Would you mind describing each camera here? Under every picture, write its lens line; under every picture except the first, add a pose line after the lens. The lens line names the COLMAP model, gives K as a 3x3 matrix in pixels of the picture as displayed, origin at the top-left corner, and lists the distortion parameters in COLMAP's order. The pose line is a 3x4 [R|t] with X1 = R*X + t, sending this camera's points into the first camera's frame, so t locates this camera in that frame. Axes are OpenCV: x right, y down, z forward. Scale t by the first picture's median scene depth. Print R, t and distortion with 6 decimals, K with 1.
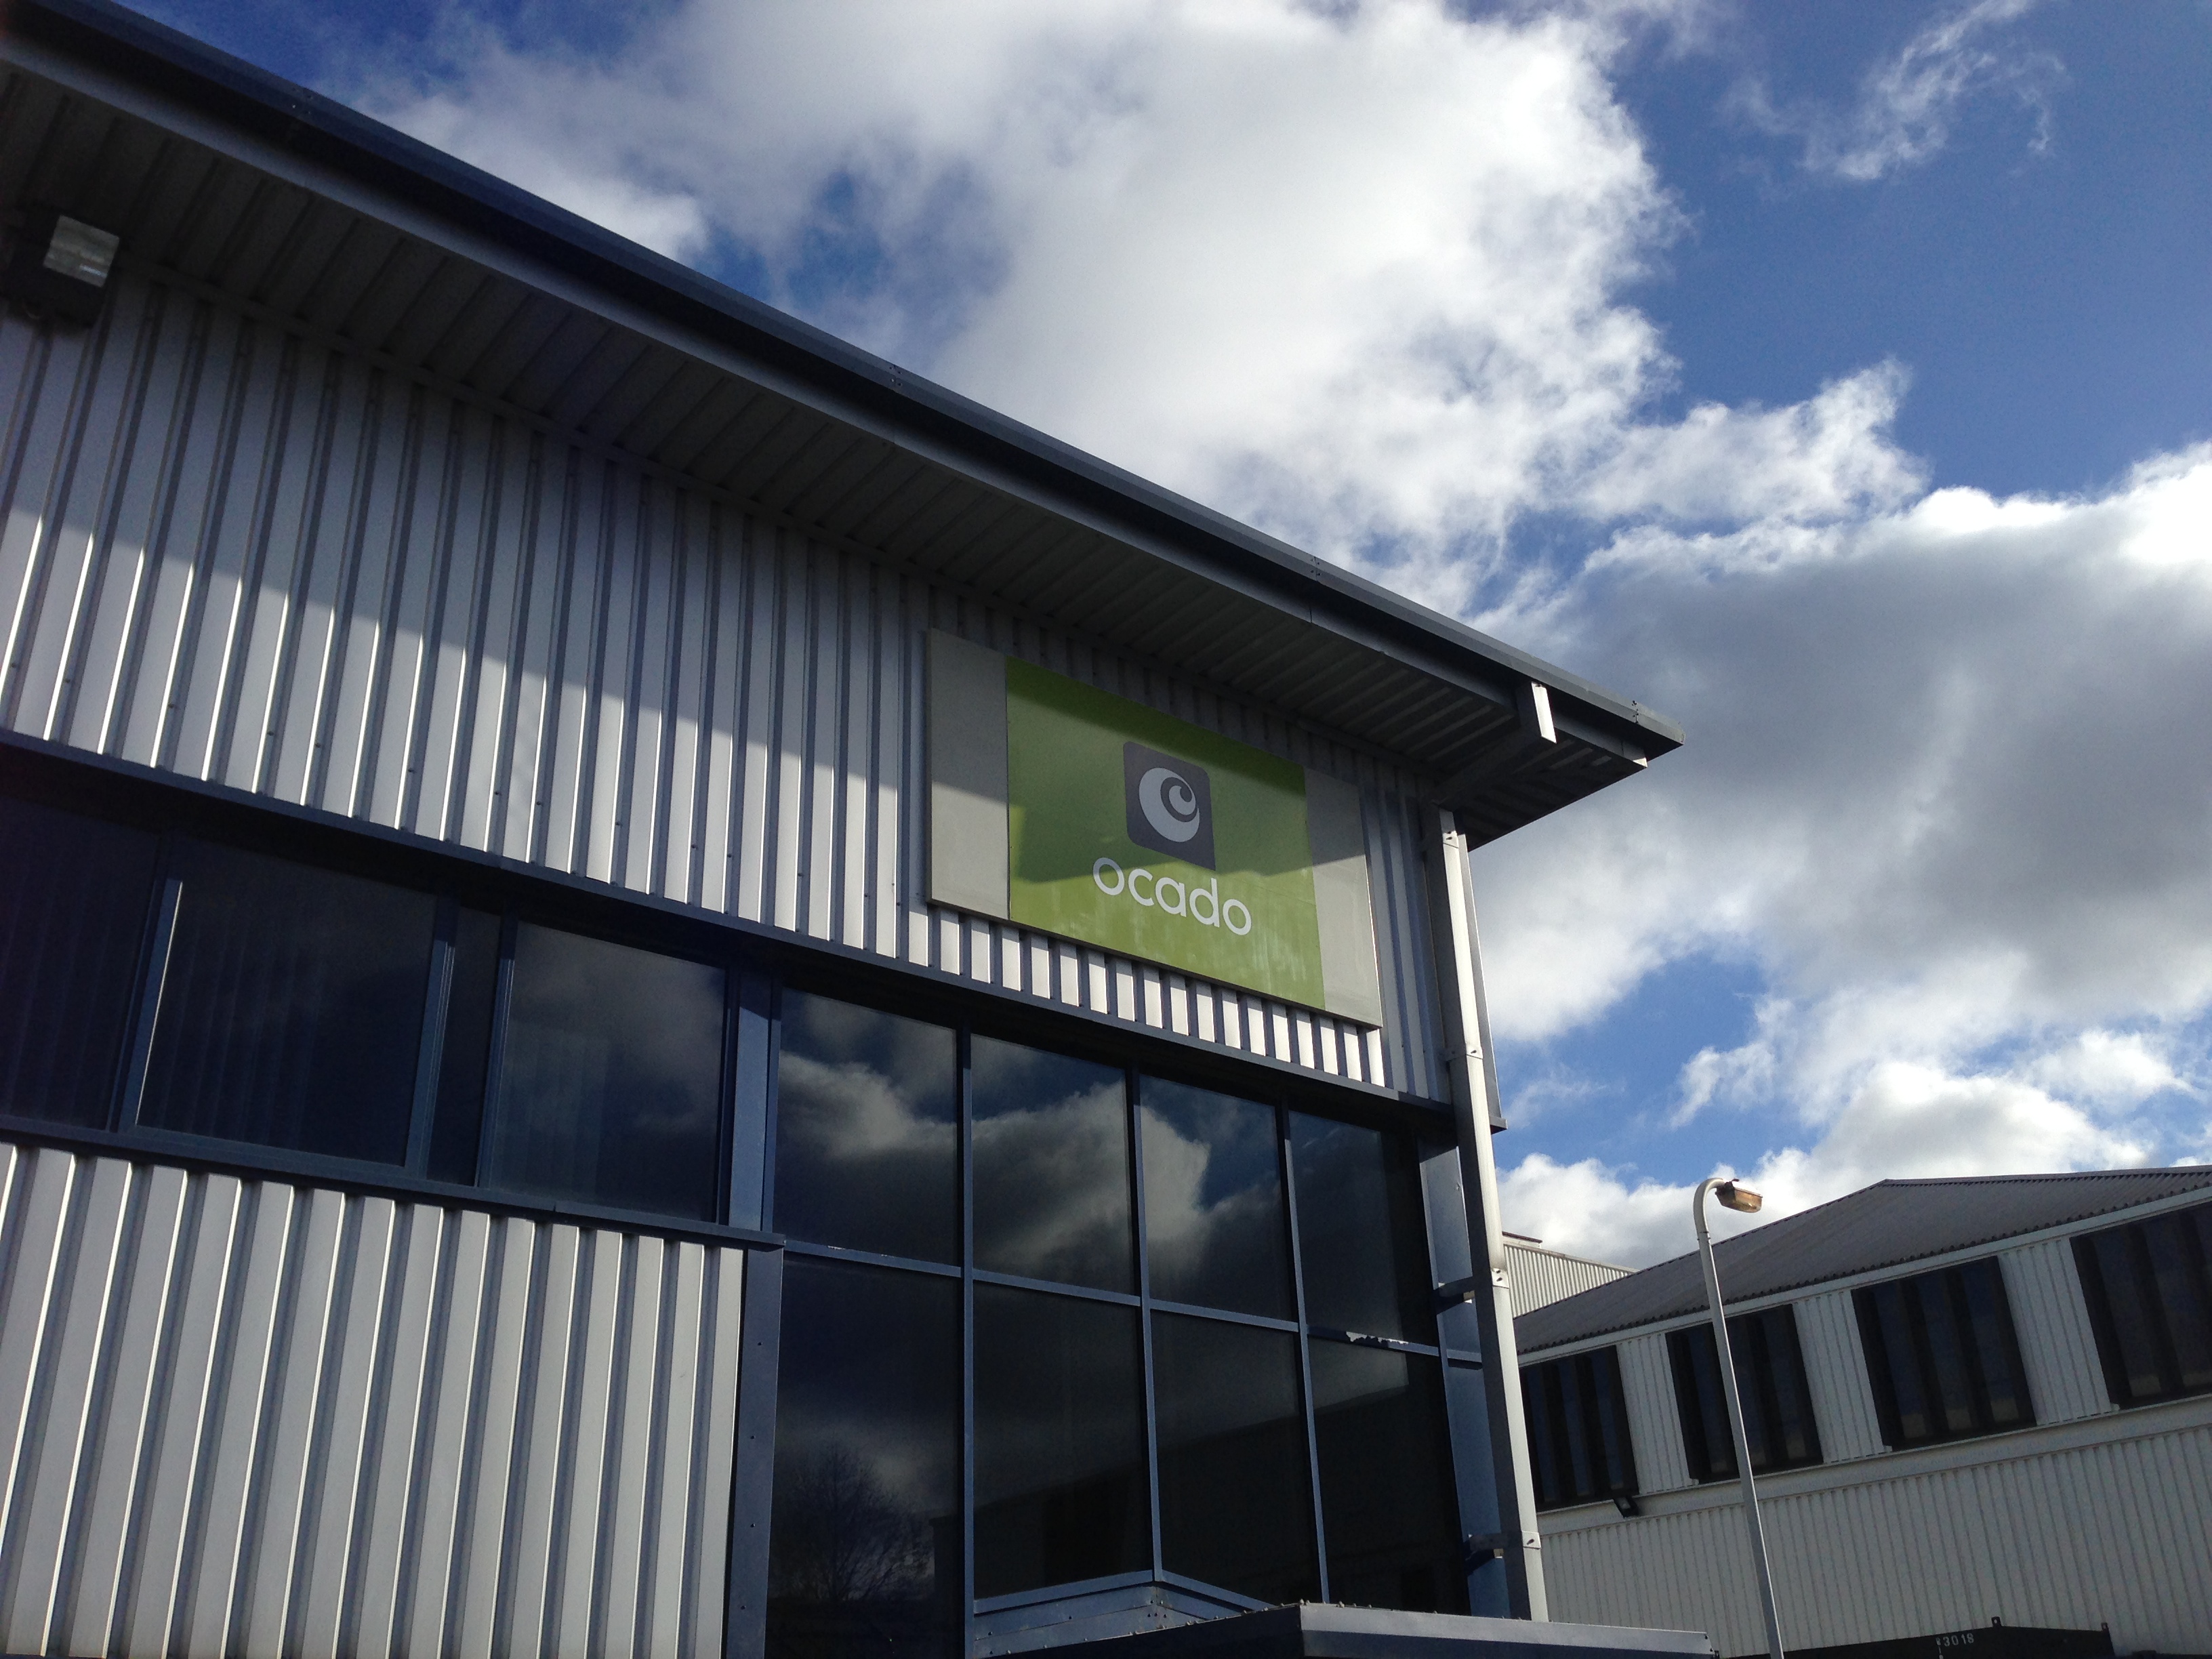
lens RADIAL K [[1960.9, 0, 1106.0], [0, 1960.9, 829.5], [0, 0, 1]] dist [0.027574, -0.049975]
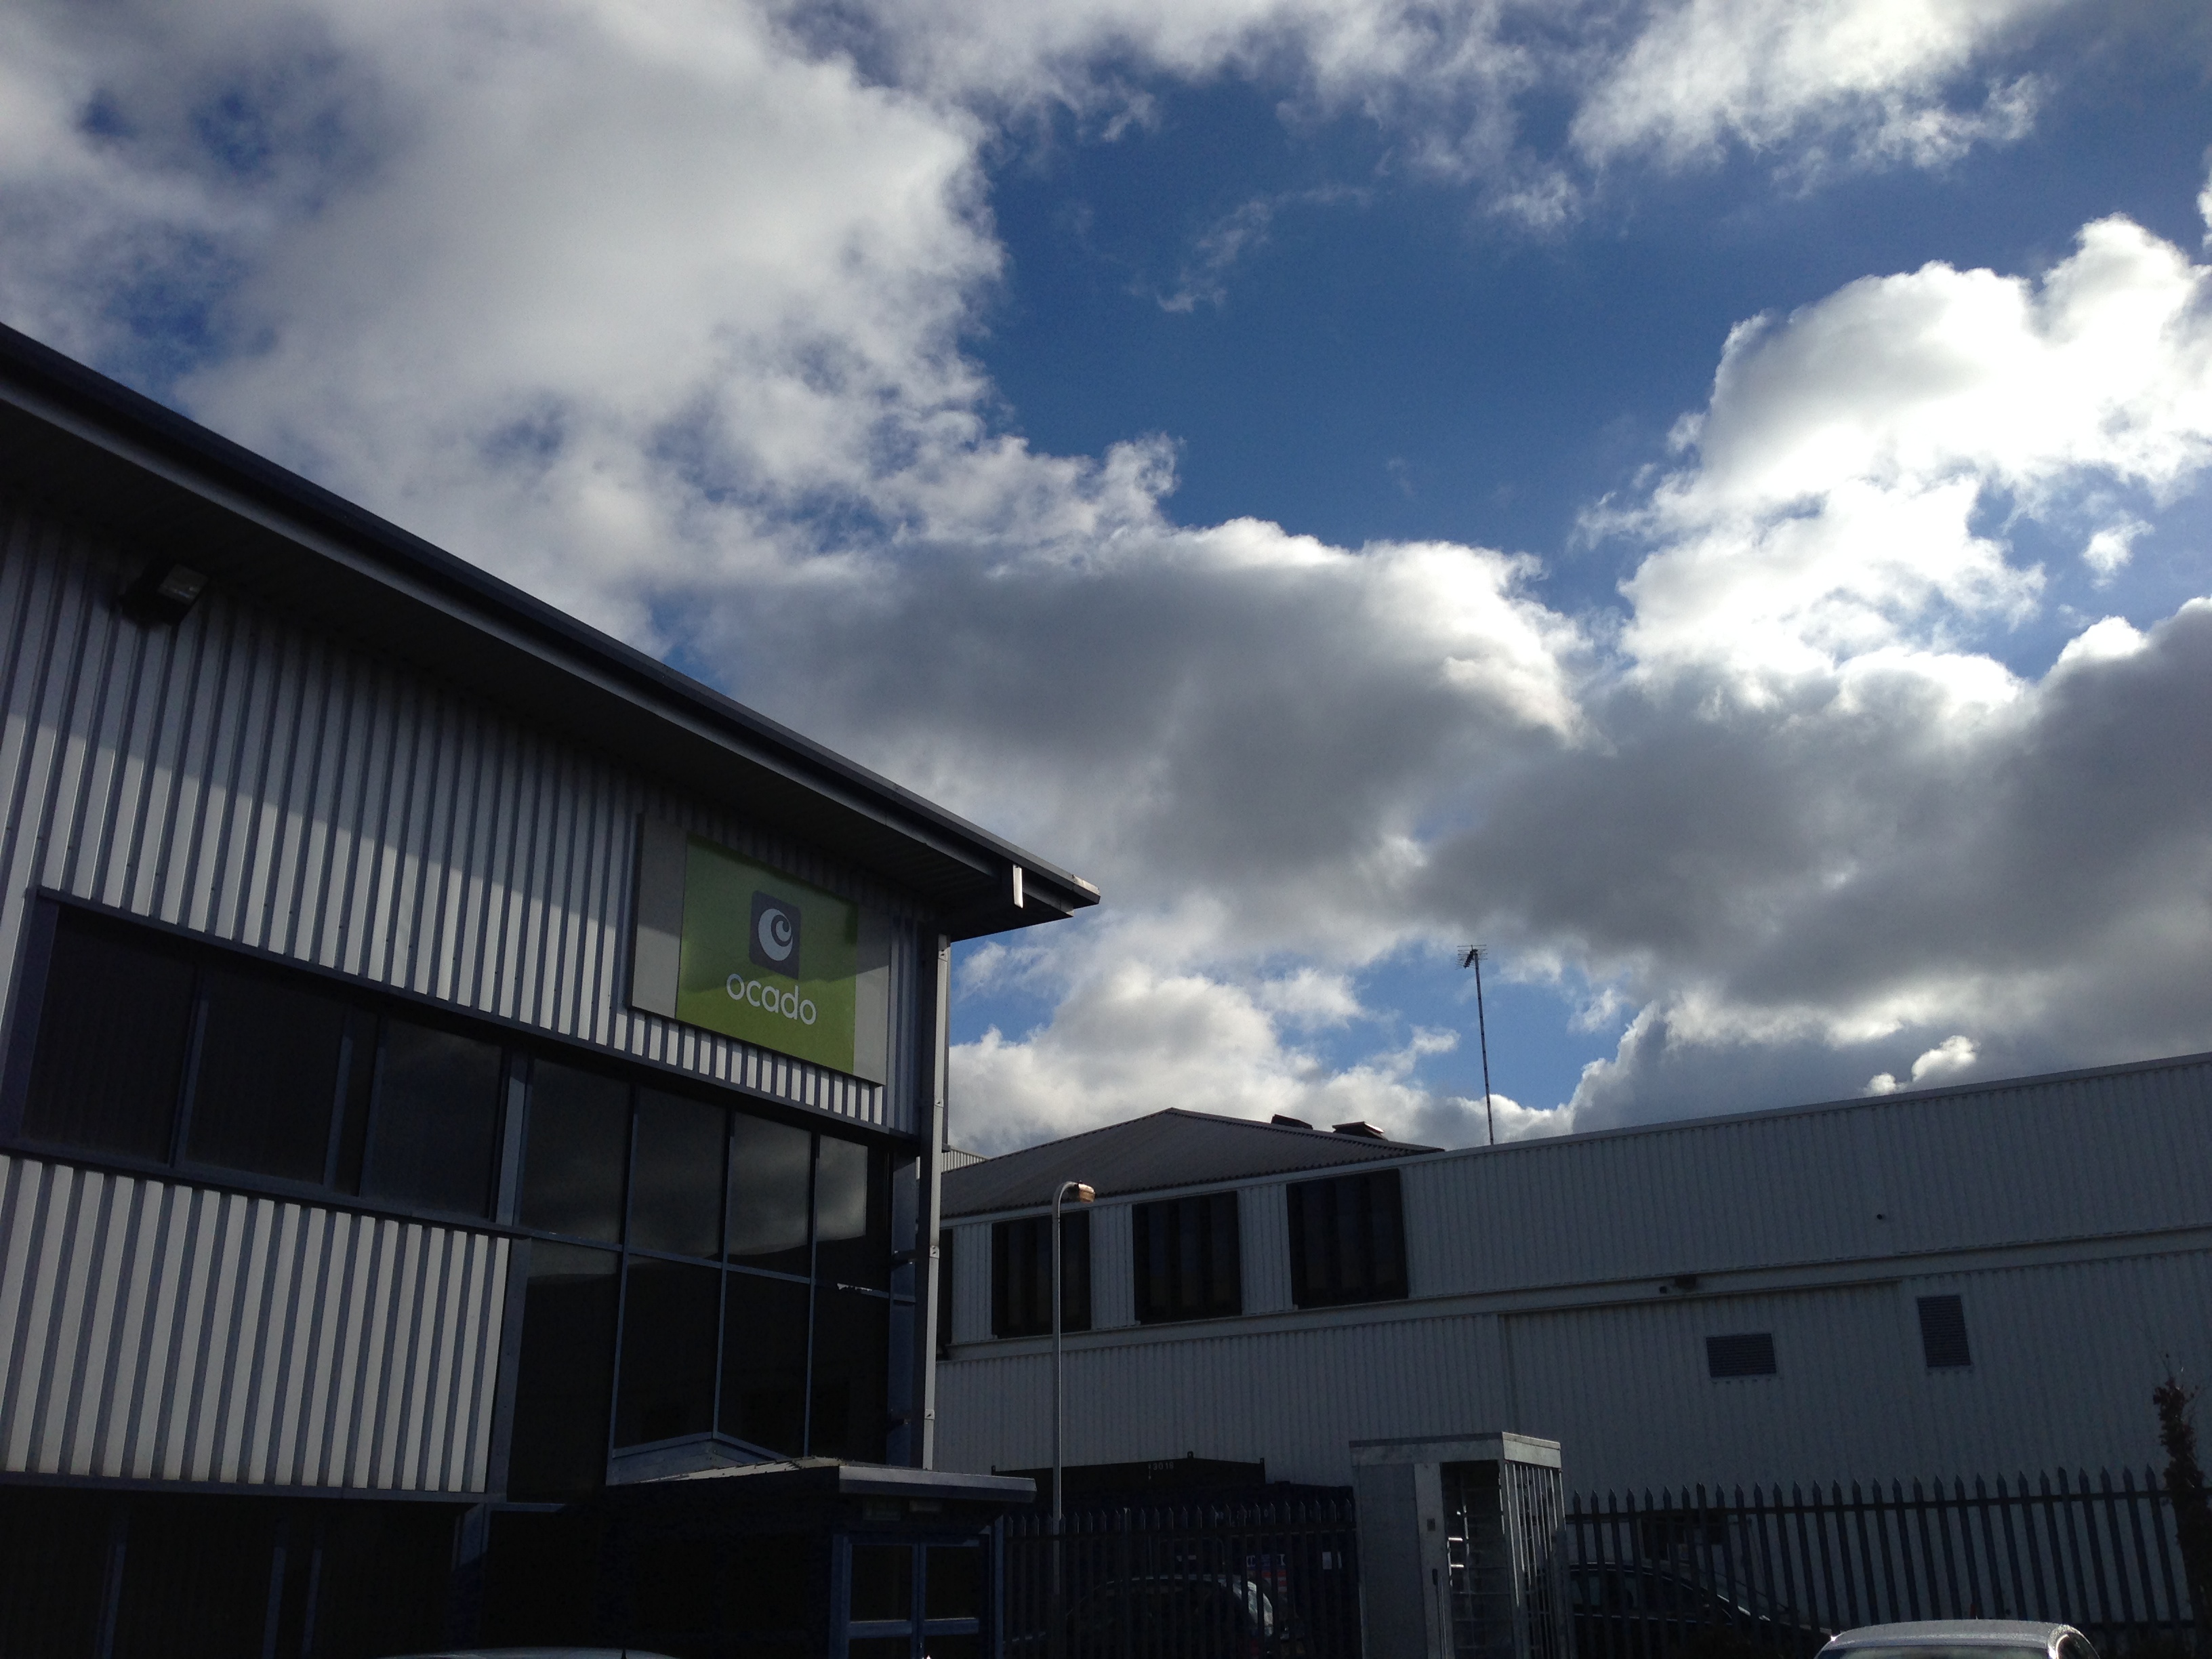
lens RADIAL K [[1960.9, 0, 1106.0], [0, 1960.9, 829.5], [0, 0, 1]] dist [0.027574, -0.049975]
pose [[0.936802, 0.137113, 0.321873, -0.228861], [-0.168094, 0.983255, 0.070381, -0.243815], [-0.306834, -0.120038, 0.944163, -0.495253]]
